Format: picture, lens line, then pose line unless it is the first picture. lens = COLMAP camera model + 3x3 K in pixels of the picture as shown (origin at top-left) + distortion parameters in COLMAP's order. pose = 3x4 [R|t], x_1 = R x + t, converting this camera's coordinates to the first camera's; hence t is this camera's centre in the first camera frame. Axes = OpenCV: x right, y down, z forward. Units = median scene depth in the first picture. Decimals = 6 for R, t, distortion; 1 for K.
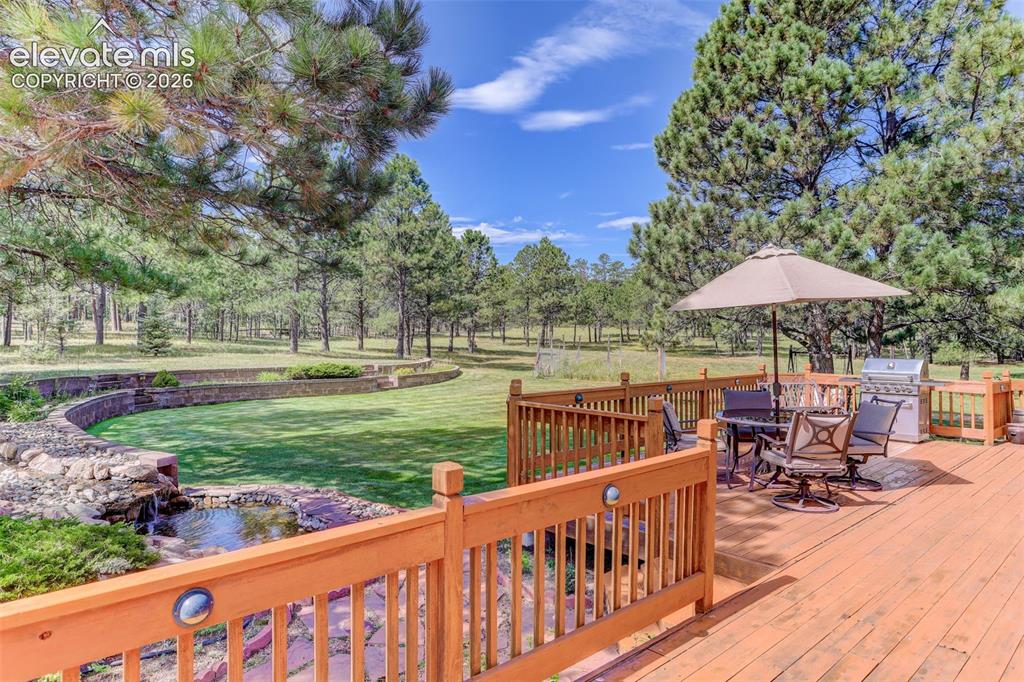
lens RADIAL K [[640.5, 0, 508.9], [0, 640.5, 327.6], [0, 0, 1]] dist [-0.009459, -0.001204]
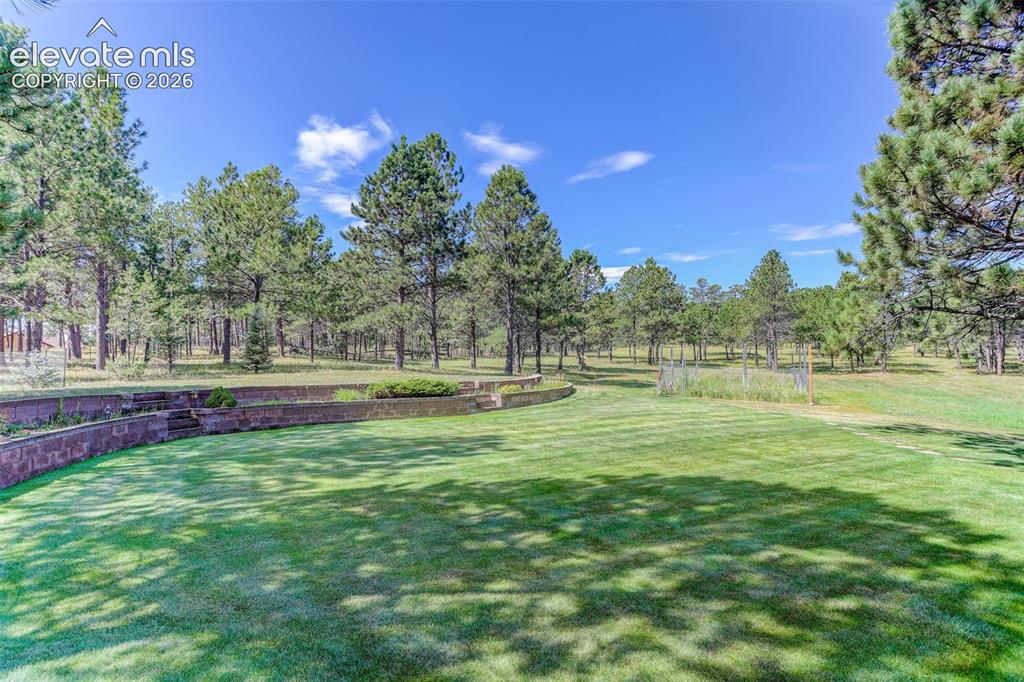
lens RADIAL K [[534.6, 0, 502.7], [0, 534.6, 353.1], [0, 0, 1]] dist [-0.042163, 0.000894]
pose [[0.981222, -0.012663, -0.192464, -0.024226], [0.012993, 0.999915, 0.000452, 0.014203], [0.192442, -0.002944, 0.981304, 0.208519]]
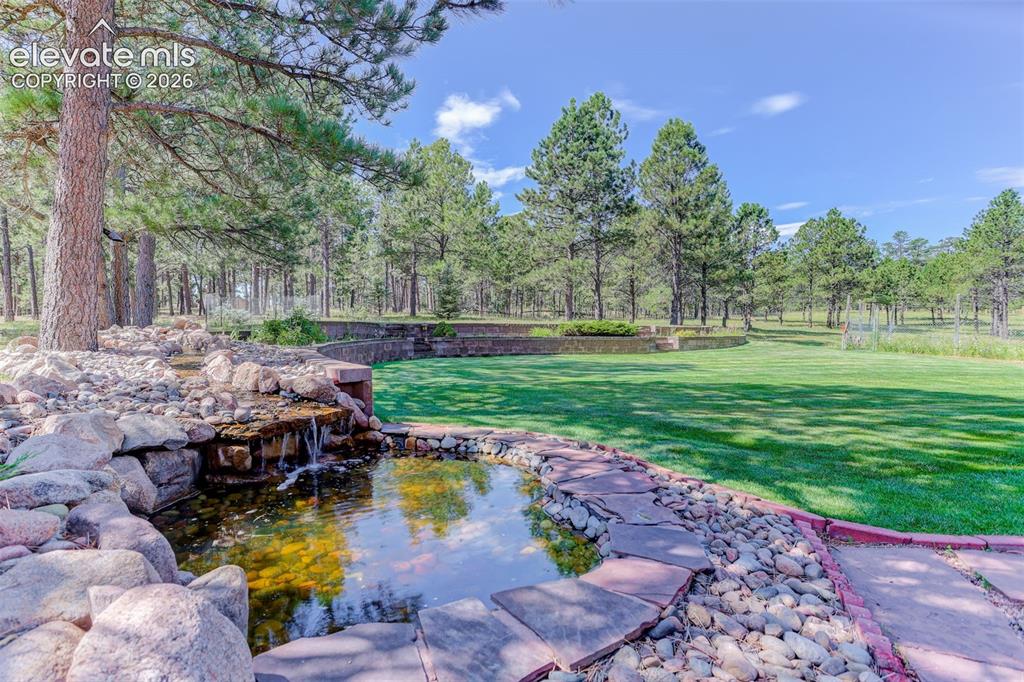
lens RADIAL K [[548.5, 0, 478.0], [0, 548.5, 341.9], [0, 0, 1]] dist [-0.051723, 0.036564]
pose [[0.879920, 0.012068, -0.474969, -0.039253], [0.004571, 0.999416, 0.033861, 0.036611], [0.475100, -0.031966, 0.879351, 0.134112]]
